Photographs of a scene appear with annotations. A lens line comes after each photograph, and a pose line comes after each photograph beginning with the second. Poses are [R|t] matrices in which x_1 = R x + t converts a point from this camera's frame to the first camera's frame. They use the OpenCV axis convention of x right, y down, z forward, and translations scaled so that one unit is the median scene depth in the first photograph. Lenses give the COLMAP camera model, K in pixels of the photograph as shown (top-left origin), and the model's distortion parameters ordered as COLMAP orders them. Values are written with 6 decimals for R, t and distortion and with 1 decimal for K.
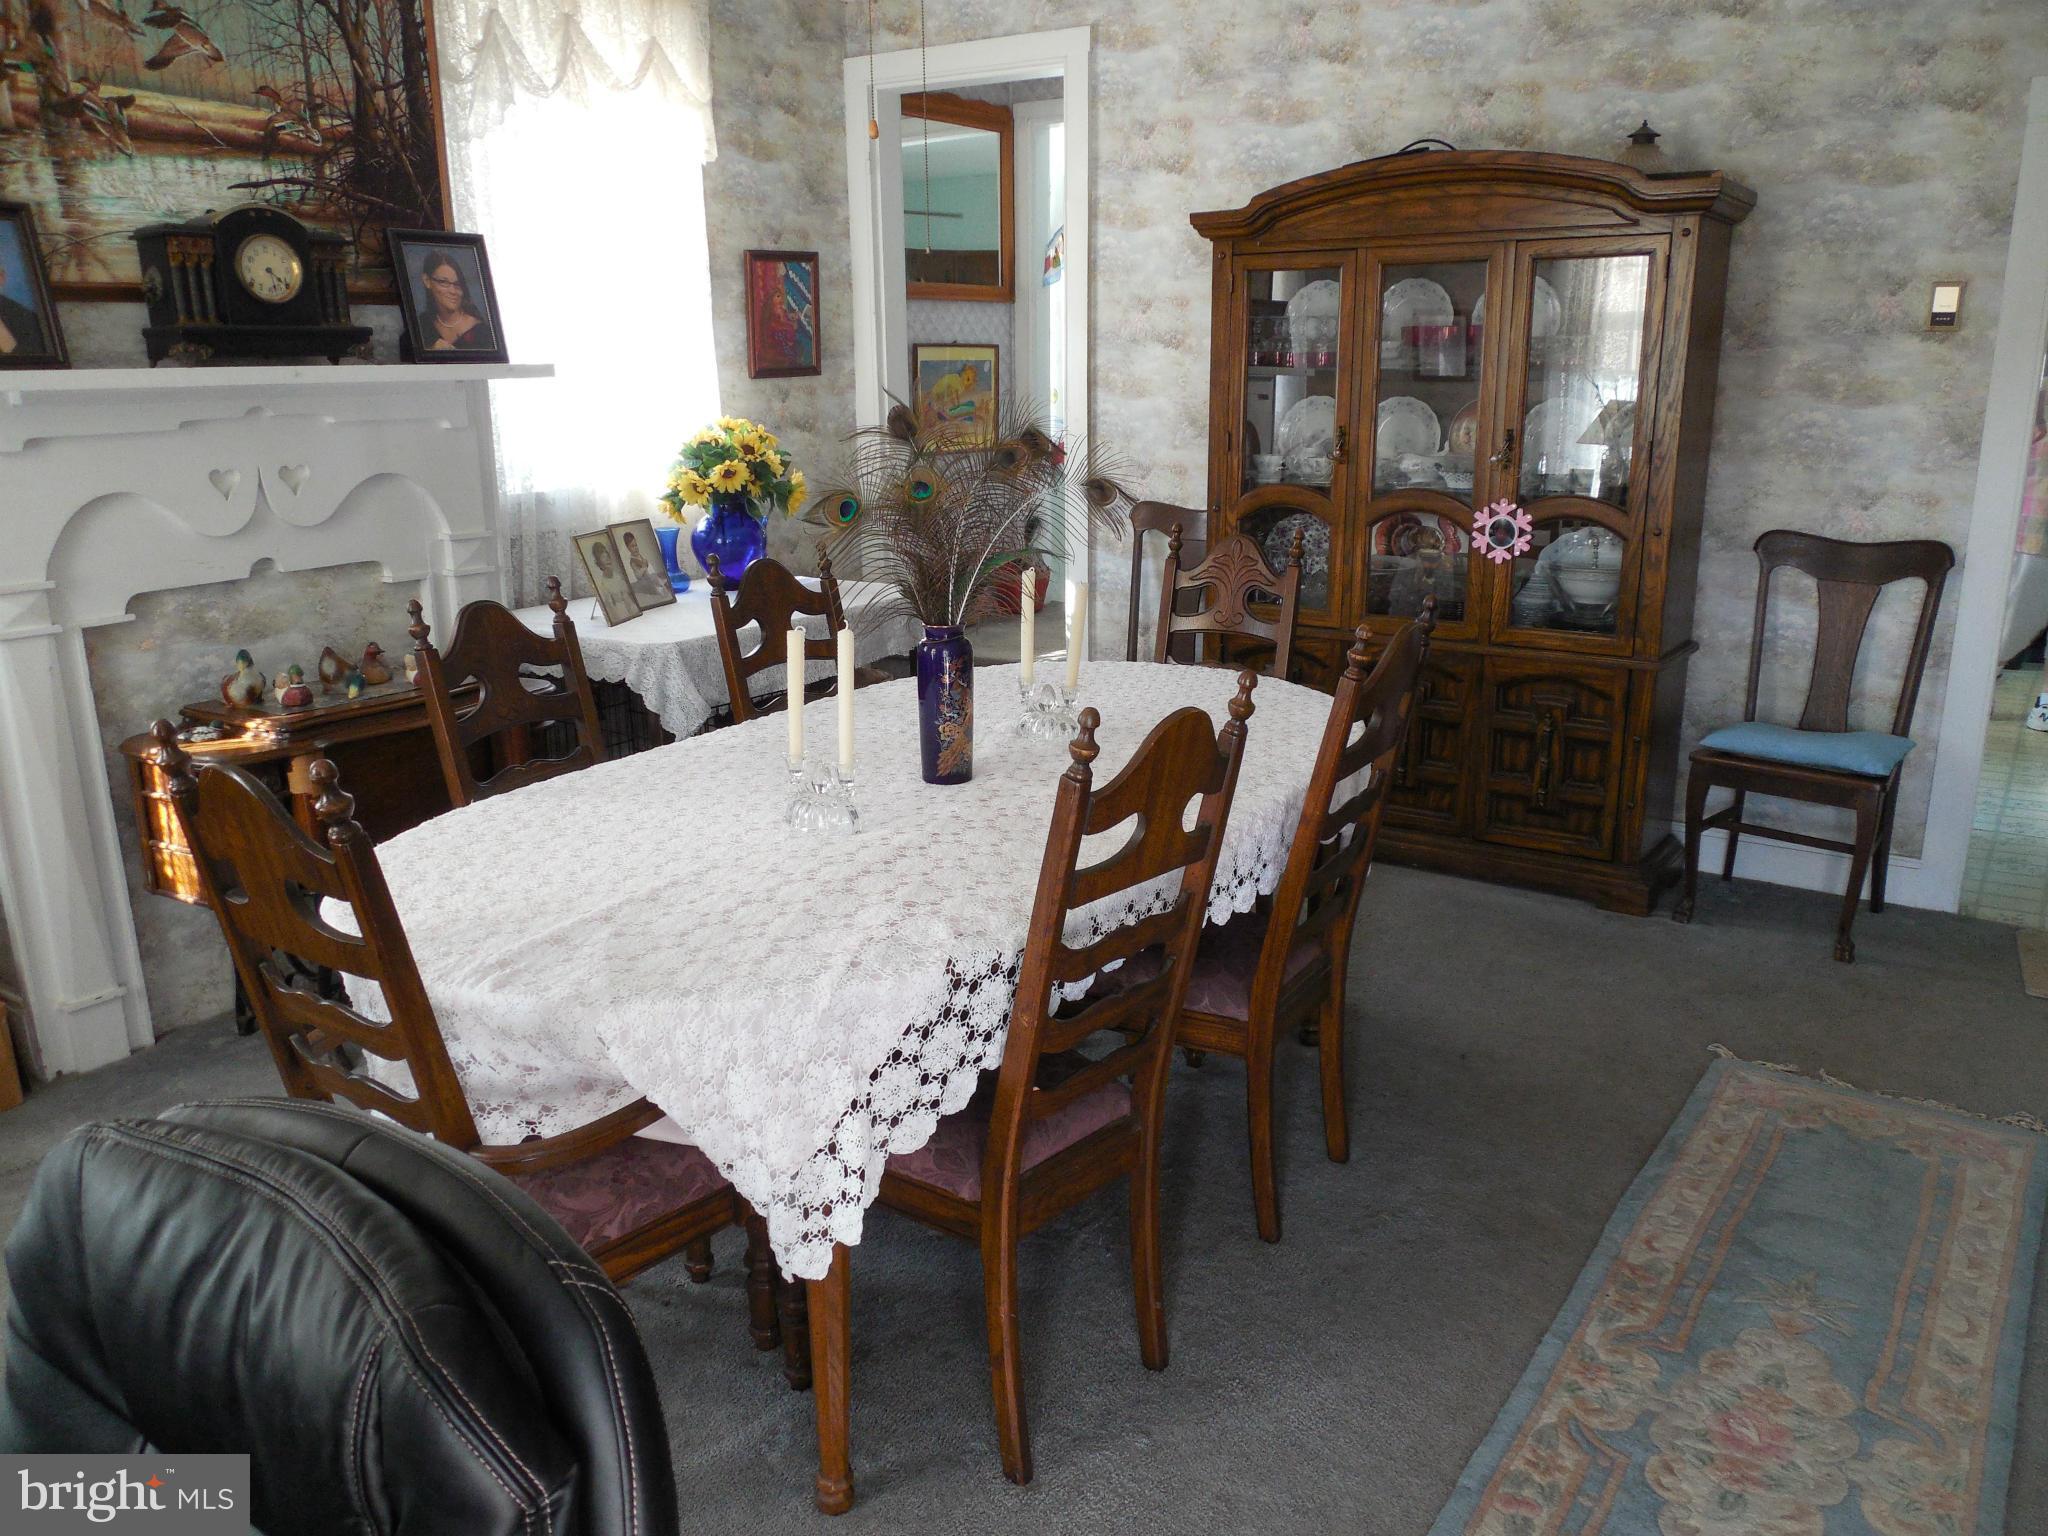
lens RADIAL K [[1542.9, 0, 1015.7], [0, 1542.9, 770.7], [0, 0, 1]] dist [-0.005248, 0.003203]
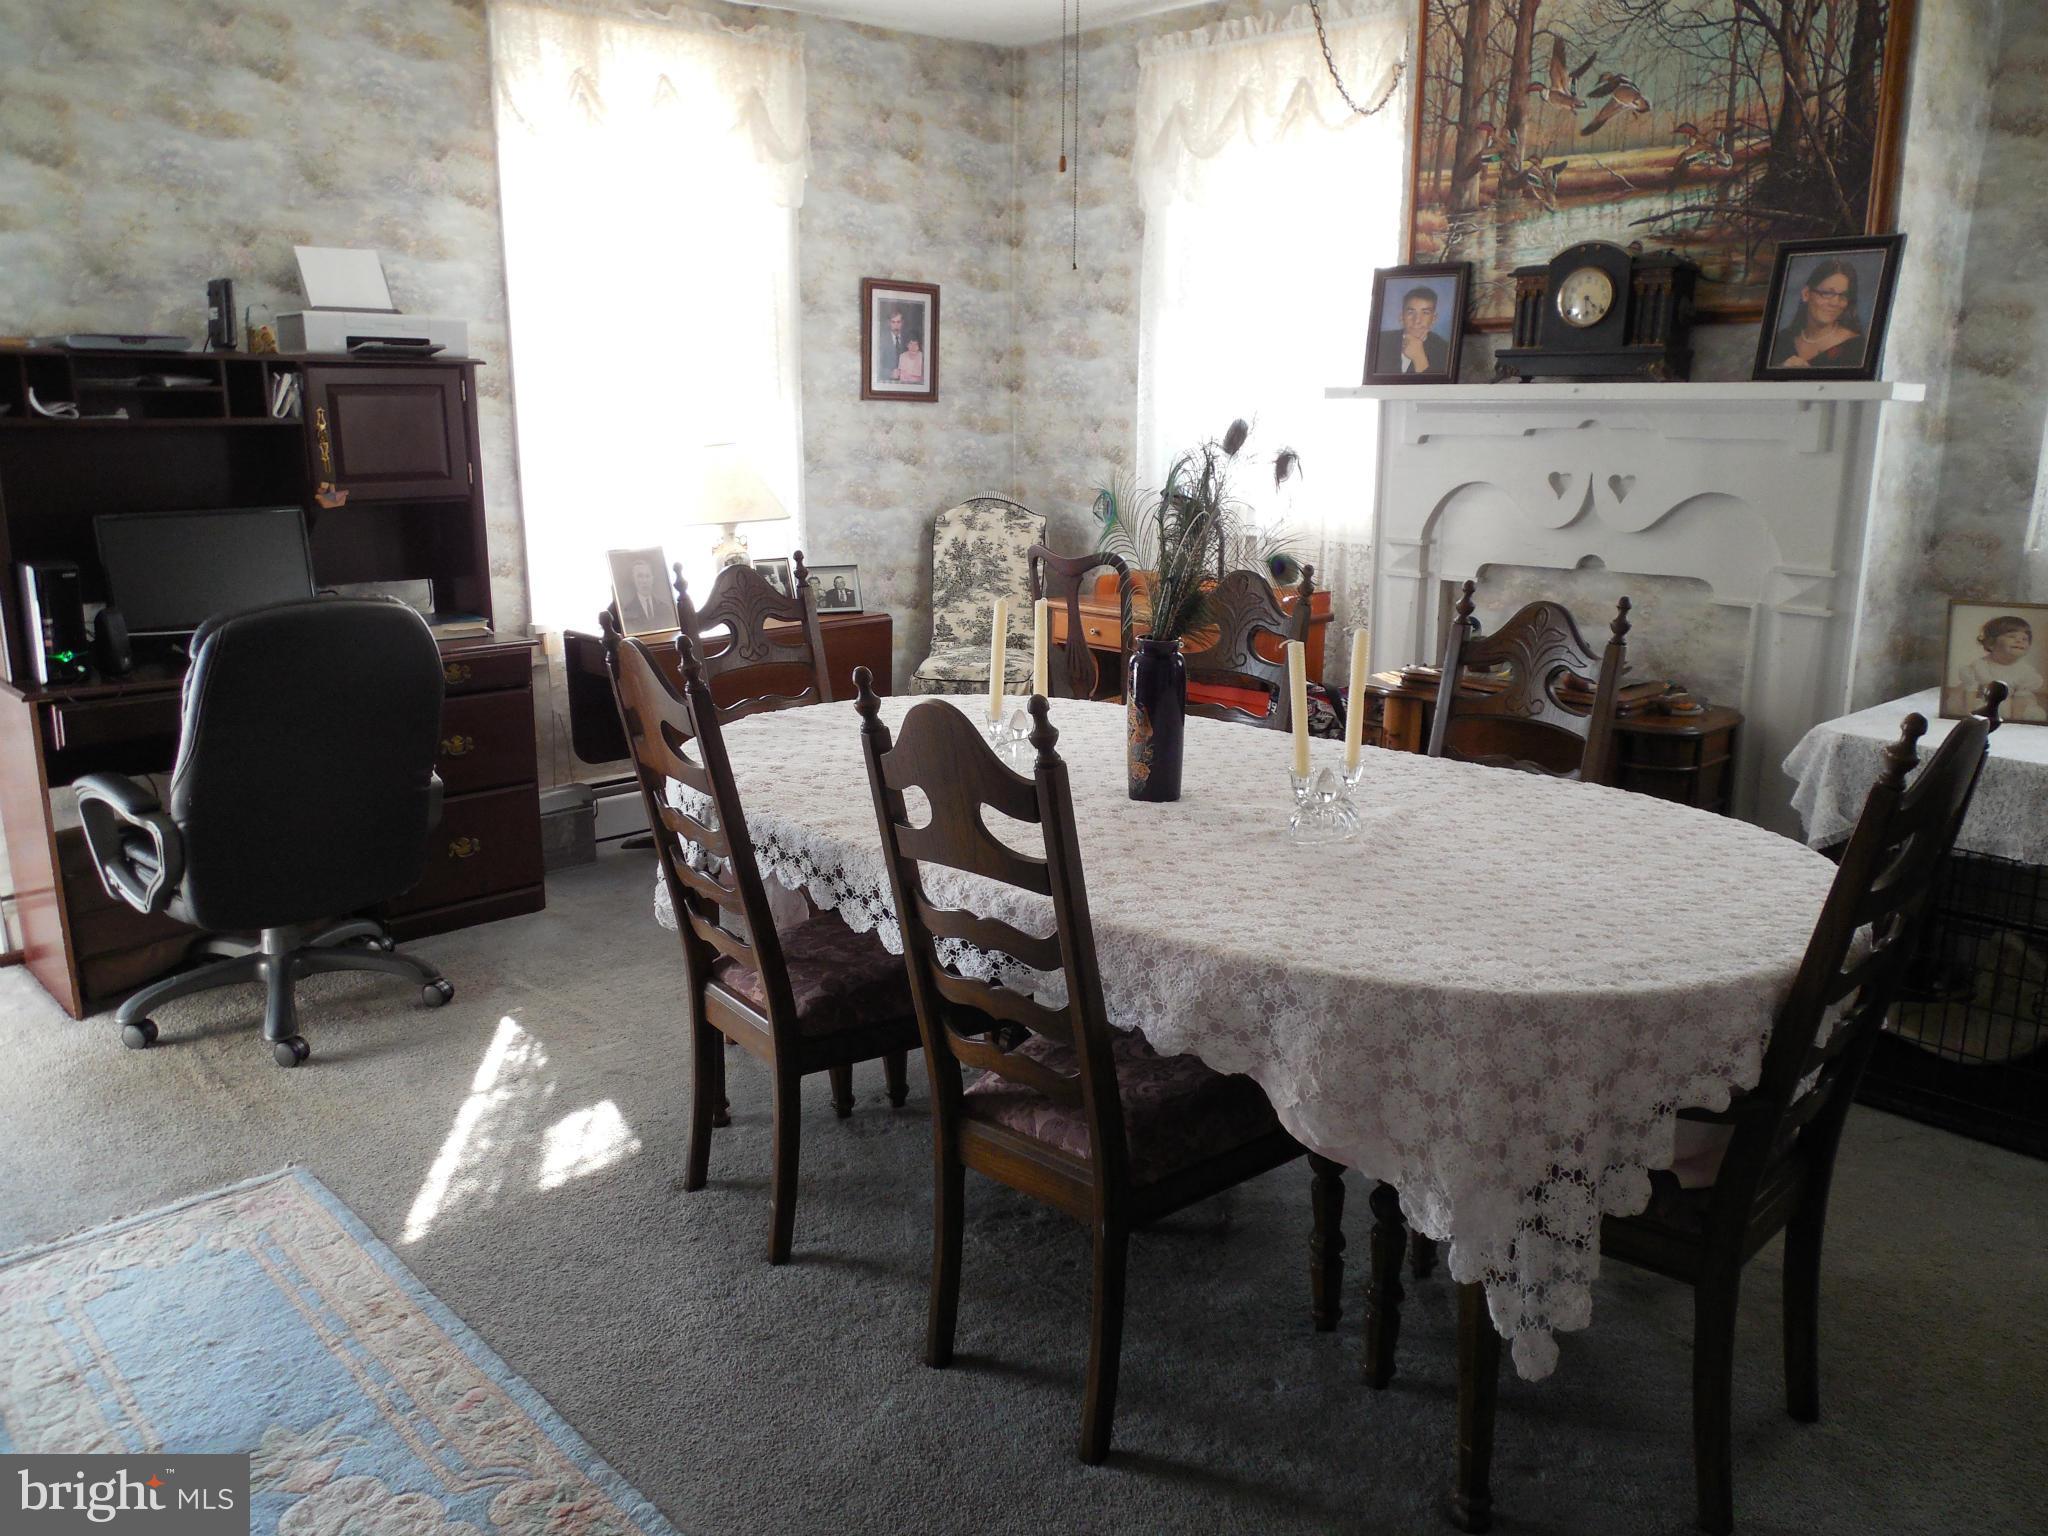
lens RADIAL K [[1542.9, 0, 1016.4], [0, 1542.9, 759.8], [0, 0, 1]] dist [-0.005248, 0.003203]
pose [[-0.183618, 0.233601, -0.954838, 0.718263], [-0.253187, 0.927341, 0.275563, -0.210493], [0.949832, 0.292351, -0.111132, 0.801104]]
